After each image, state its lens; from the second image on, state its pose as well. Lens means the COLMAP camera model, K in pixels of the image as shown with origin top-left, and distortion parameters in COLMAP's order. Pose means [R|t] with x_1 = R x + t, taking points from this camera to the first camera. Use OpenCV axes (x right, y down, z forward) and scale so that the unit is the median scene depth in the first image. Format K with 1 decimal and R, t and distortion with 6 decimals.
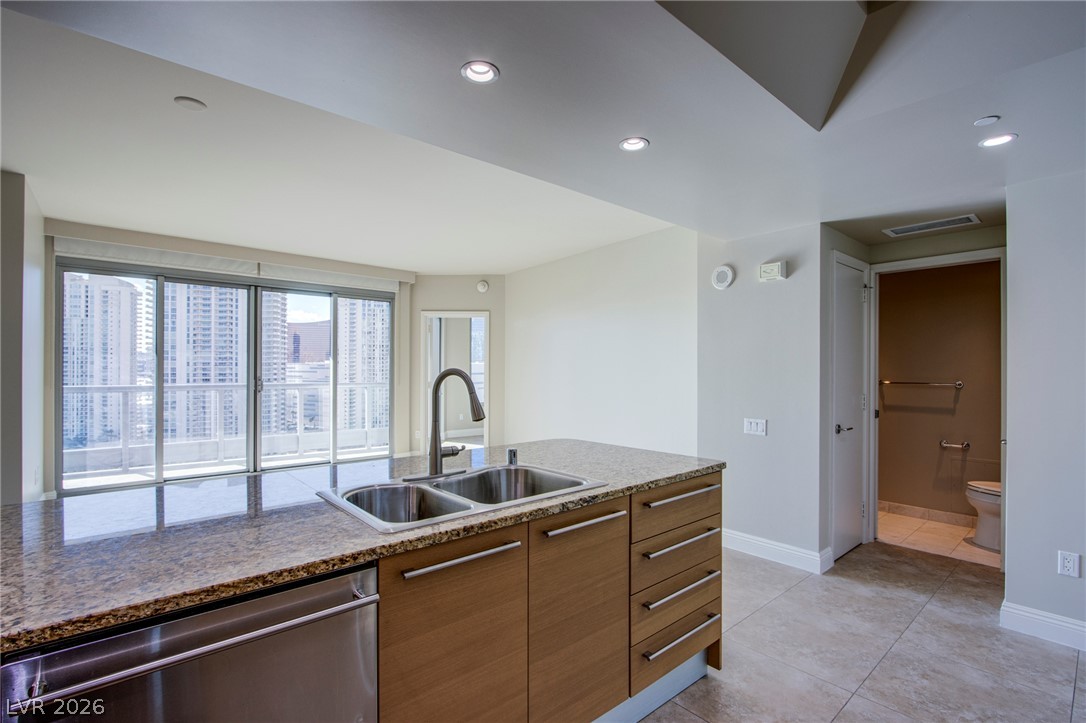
lens RADIAL K [[504.3, 0, 541.9], [0, 504.3, 365.6], [0, 0, 1]] dist [-0.021041, 0.004280]
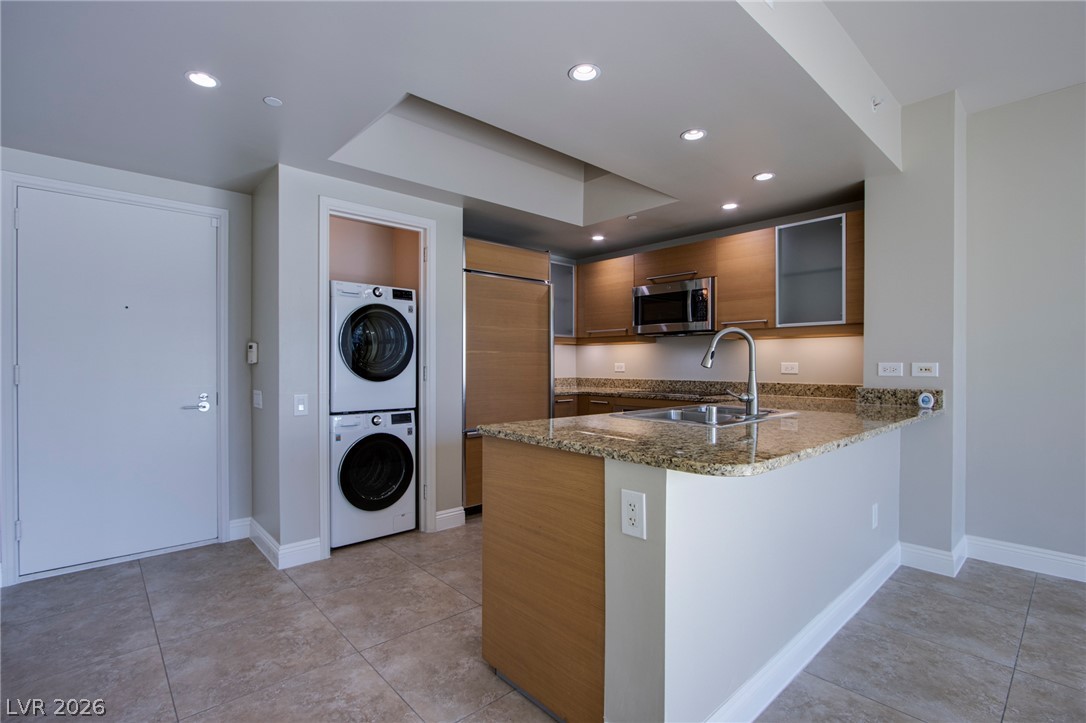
lens RADIAL K [[504.3, 0, 543.1], [0, 504.3, 365.1], [0, 0, 1]] dist [-0.021041, 0.004280]
pose [[-0.999751, -0.004778, -0.021779, 0.082280], [-0.004757, 0.999988, -0.001048, 0.026379], [0.021784, -0.000944, -0.999762, 0.571720]]
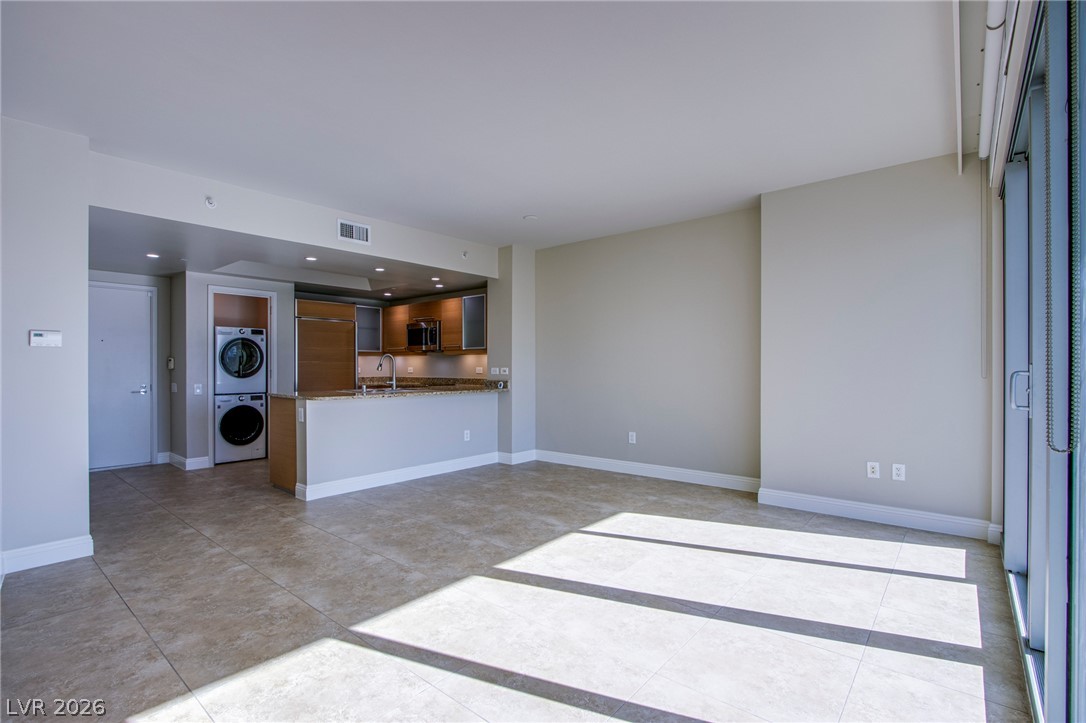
lens RADIAL K [[504.3, 0, 542.5], [0, 504.3, 365.9], [0, 0, 1]] dist [-0.021041, 0.004280]
pose [[-0.987863, -0.002949, -0.155298, -0.159592], [-0.002359, 0.999989, -0.003984, 0.022446], [0.155308, -0.003569, -0.987860, 1.055407]]
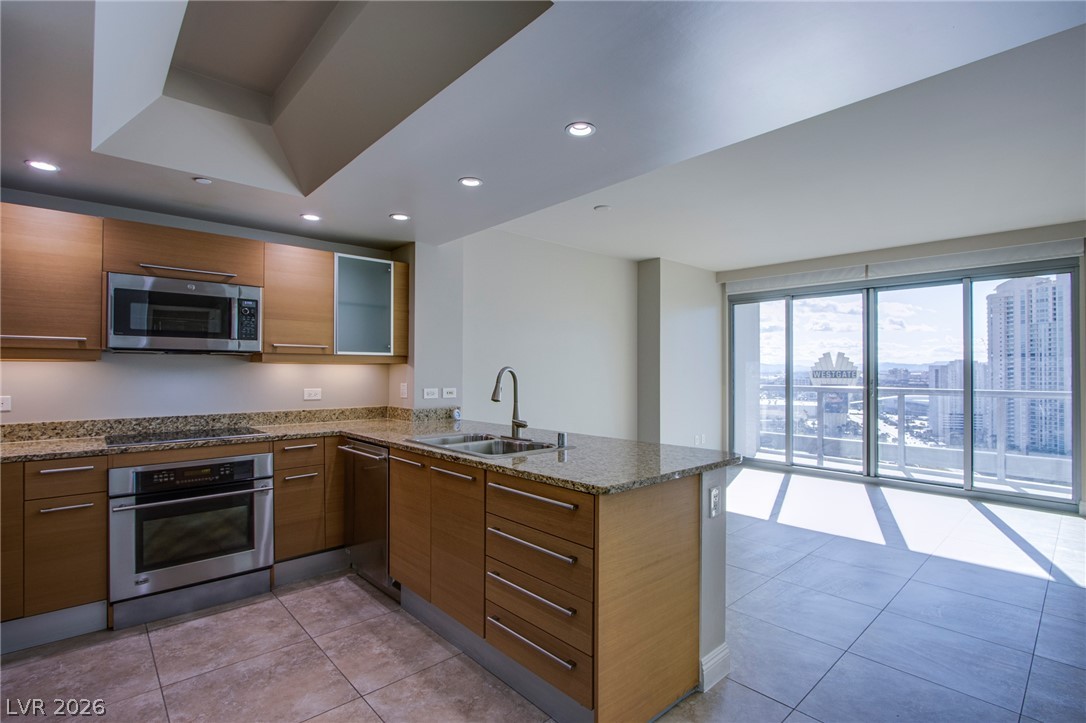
lens RADIAL K [[504.3, 0, 538.2], [0, 504.3, 367.2], [0, 0, 1]] dist [-0.021041, 0.004280]
pose [[0.015320, -0.013133, -0.999796, 0.338584], [0.002712, 0.999911, -0.013093, 0.007014], [0.999879, -0.002511, 0.015354, 0.272203]]
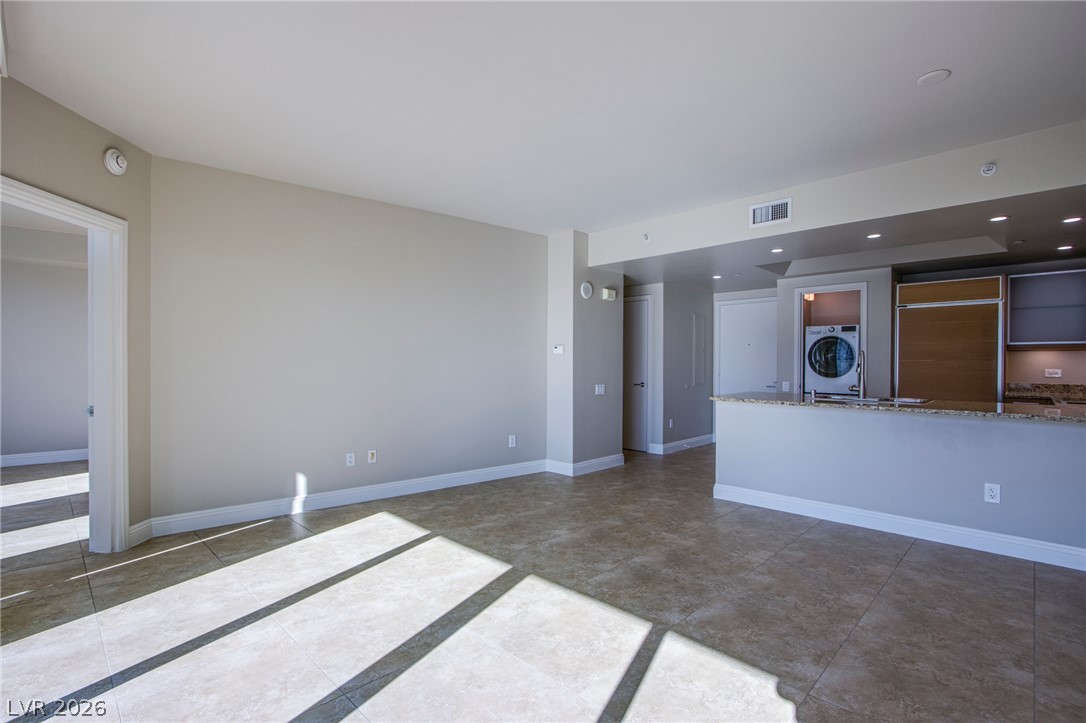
lens RADIAL K [[504.3, 0, 540.4], [0, 504.3, 368.6], [0, 0, 1]] dist [-0.021041, 0.004280]
pose [[-0.073128, -0.016243, 0.997190, -0.585570], [-0.006649, 0.999853, 0.015799, 0.015743], [-0.997300, -0.005475, -0.073226, 0.660687]]
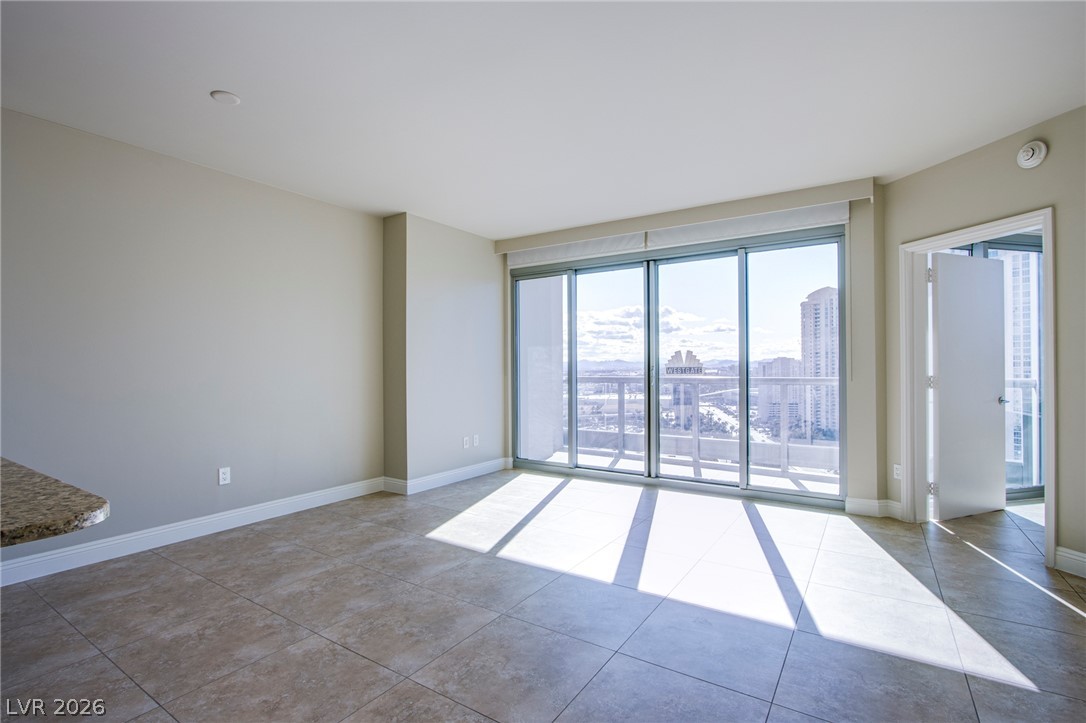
lens RADIAL K [[504.3, 0, 538.5], [0, 504.3, 367.2], [0, 0, 1]] dist [-0.021041, 0.004280]
pose [[0.263483, -0.009646, -0.964616, 0.175975], [0.010526, 0.999919, -0.007124, 0.023183], [0.964607, -0.008276, 0.263563, 0.485340]]
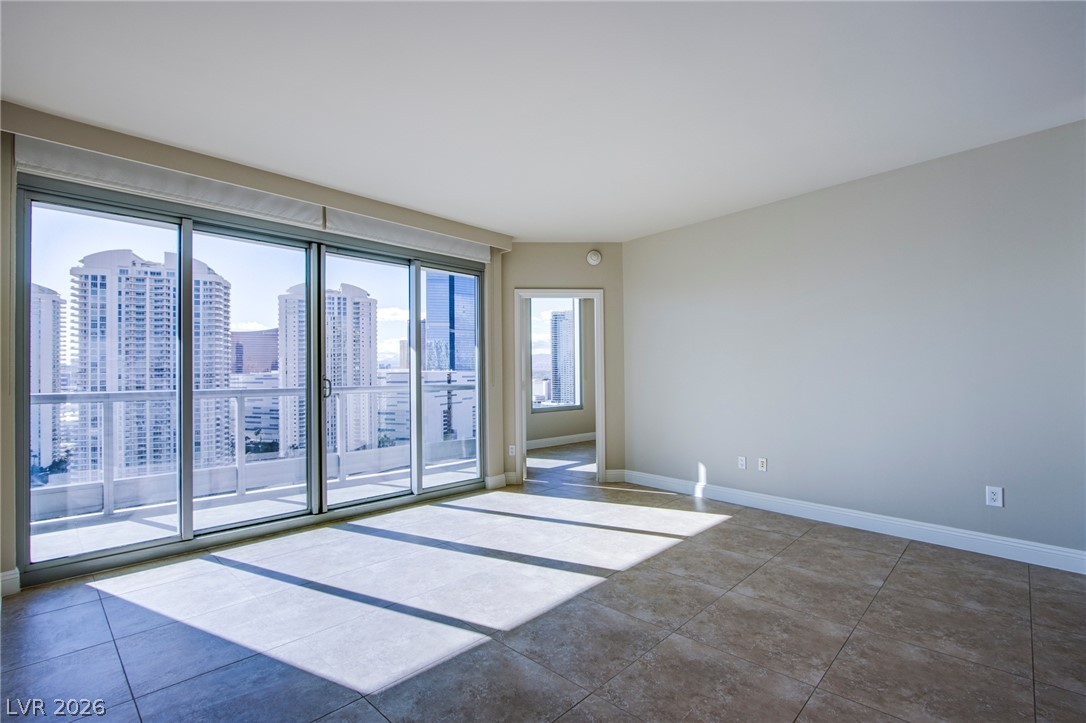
lens RADIAL K [[504.3, 0, 542.0], [0, 504.3, 366.0], [0, 0, 1]] dist [-0.021041, 0.004280]
pose [[0.995923, -0.013918, 0.089123, -0.270637], [0.015061, 0.999813, -0.012165, 0.019211], [-0.088936, 0.013458, 0.995946, 0.234656]]
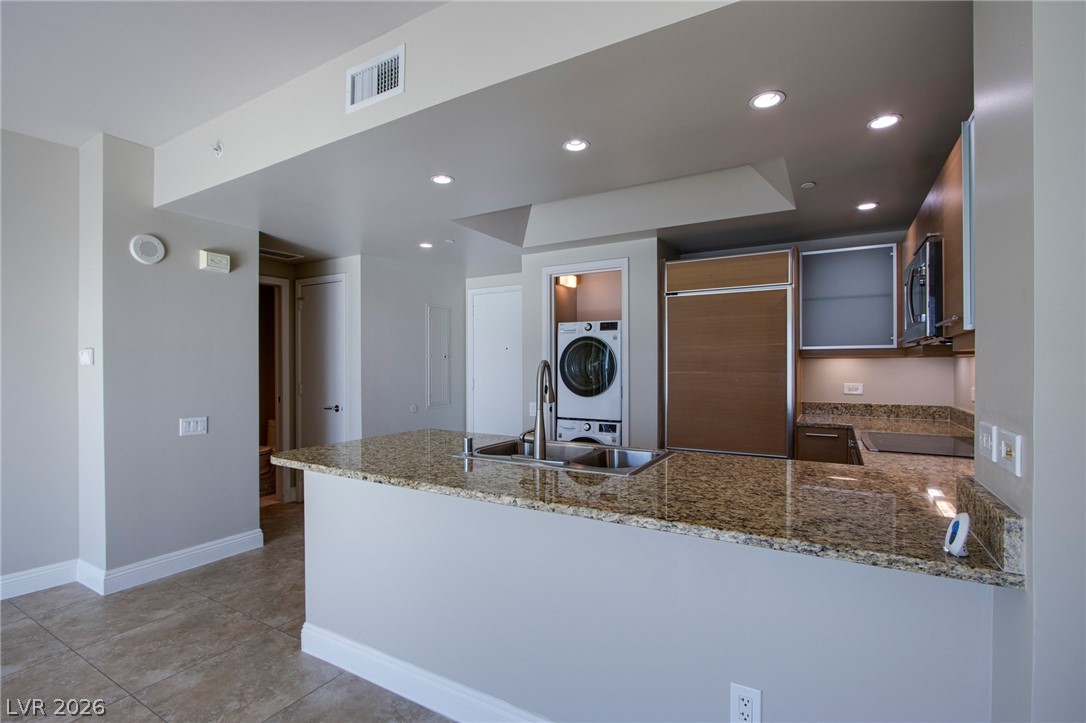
lens RADIAL K [[504.3, 0, 540.8], [0, 504.3, 365.4], [0, 0, 1]] dist [-0.021041, 0.004280]
pose [[-0.319022, -0.002424, 0.947744, -0.320155], [-0.003224, 0.999994, 0.001472, 0.004126], [-0.947742, -0.002585, -0.319027, 0.349859]]
